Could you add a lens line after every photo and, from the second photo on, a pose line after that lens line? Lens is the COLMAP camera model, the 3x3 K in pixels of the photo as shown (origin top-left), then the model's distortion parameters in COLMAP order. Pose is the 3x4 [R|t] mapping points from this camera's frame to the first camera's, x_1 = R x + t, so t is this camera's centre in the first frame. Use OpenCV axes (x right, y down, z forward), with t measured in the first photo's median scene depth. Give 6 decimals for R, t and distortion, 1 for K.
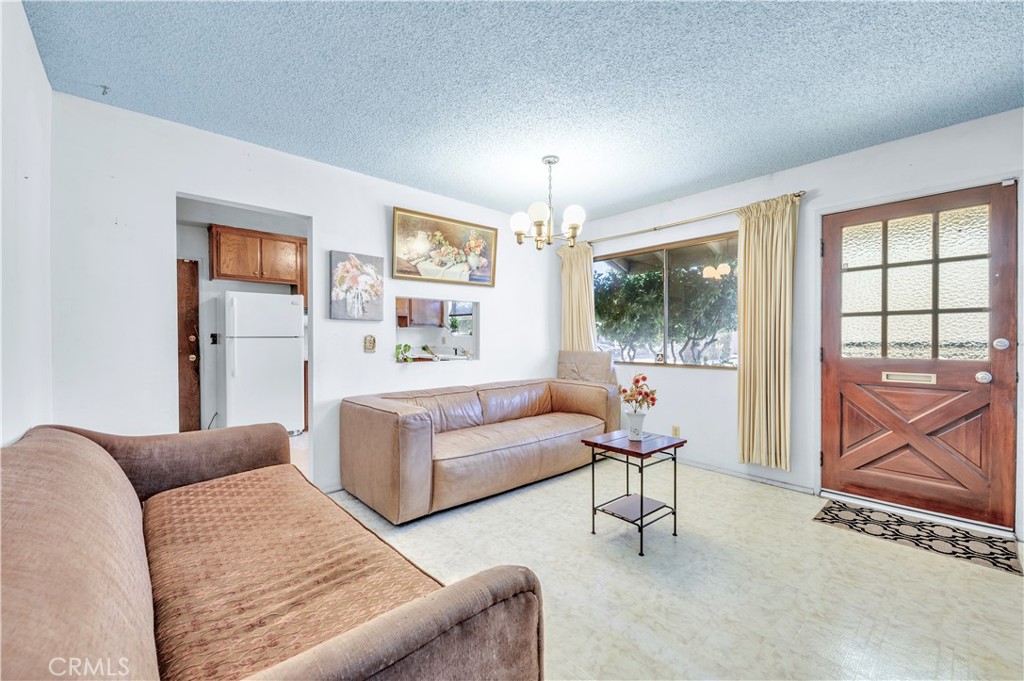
lens RADIAL K [[412.7, 0, 510.4], [0, 412.7, 343.4], [0, 0, 1]] dist [0.000801, -0.003591]
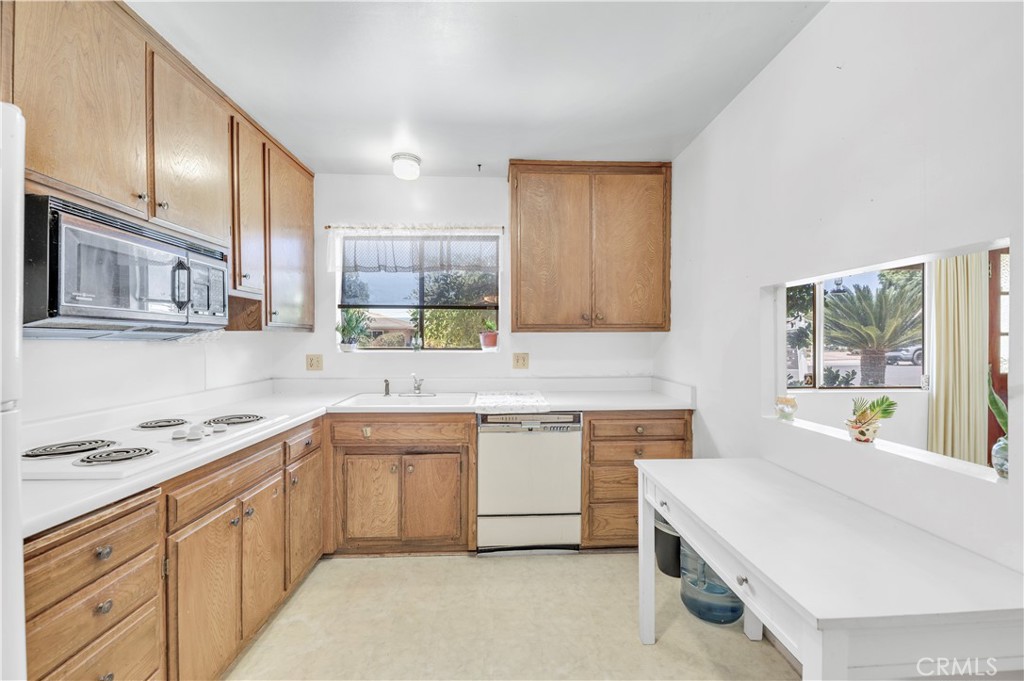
lens RADIAL K [[412.7, 0, 517.6], [0, 412.7, 343.4], [0, 0, 1]] dist [0.000801, -0.003591]
pose [[0.619196, -0.005176, 0.785219, -0.513379], [0.005535, 0.999982, 0.002227, -0.036743], [-0.785217, 0.002967, 0.619214, 0.783304]]
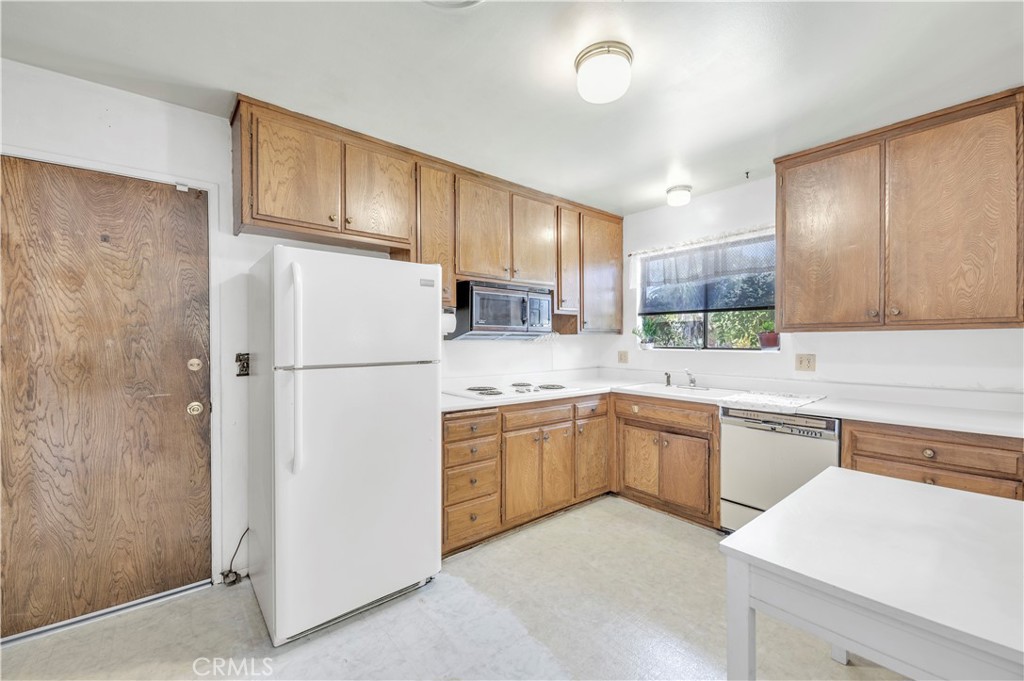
lens RADIAL K [[412.7, 0, 508.7], [0, 412.7, 343.9], [0, 0, 1]] dist [0.000801, -0.003591]
pose [[0.999382, 0.001511, -0.035128, -0.420796], [-0.001530, 0.999999, -0.000498, -0.034480], [0.035127, 0.000551, 0.999383, 0.571391]]
